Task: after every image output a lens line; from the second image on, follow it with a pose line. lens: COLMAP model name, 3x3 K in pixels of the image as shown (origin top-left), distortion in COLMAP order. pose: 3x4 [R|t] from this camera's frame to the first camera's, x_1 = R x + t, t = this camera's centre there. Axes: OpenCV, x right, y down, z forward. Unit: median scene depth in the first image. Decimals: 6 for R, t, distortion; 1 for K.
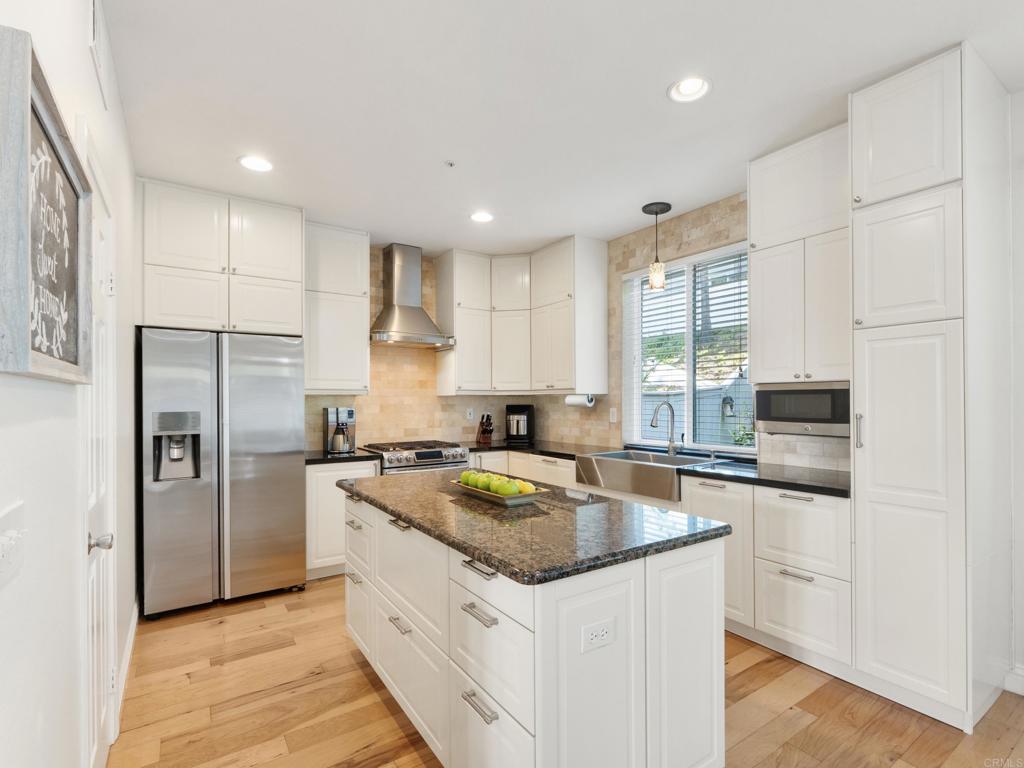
lens RADIAL K [[496.4, 0, 518.1], [0, 496.4, 399.3], [0, 0, 1]] dist [0.000134, -0.000093]
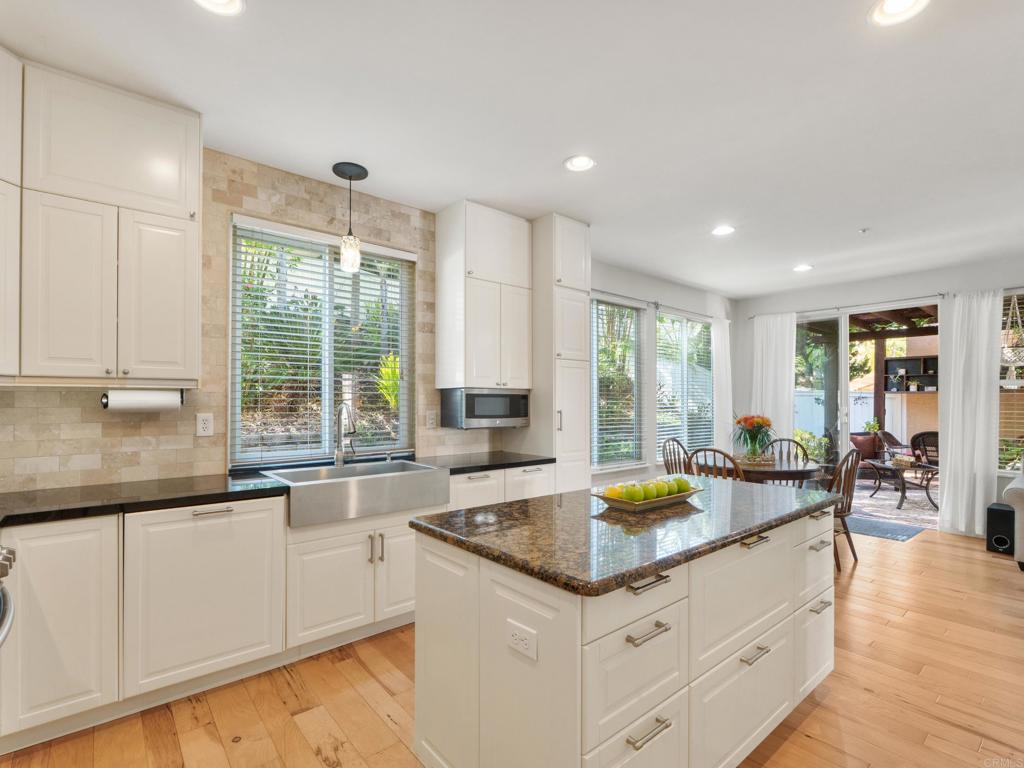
lens RADIAL K [[496.4, 0, 518.1], [0, 496.4, 399.3], [0, 0, 1]] dist [0.000134, -0.000093]
pose [[-0.109398, 0.006875, 0.993974, -0.654461], [-0.004068, 0.999965, -0.007364, 0.004159], [-0.993990, -0.004849, -0.109366, 0.915501]]
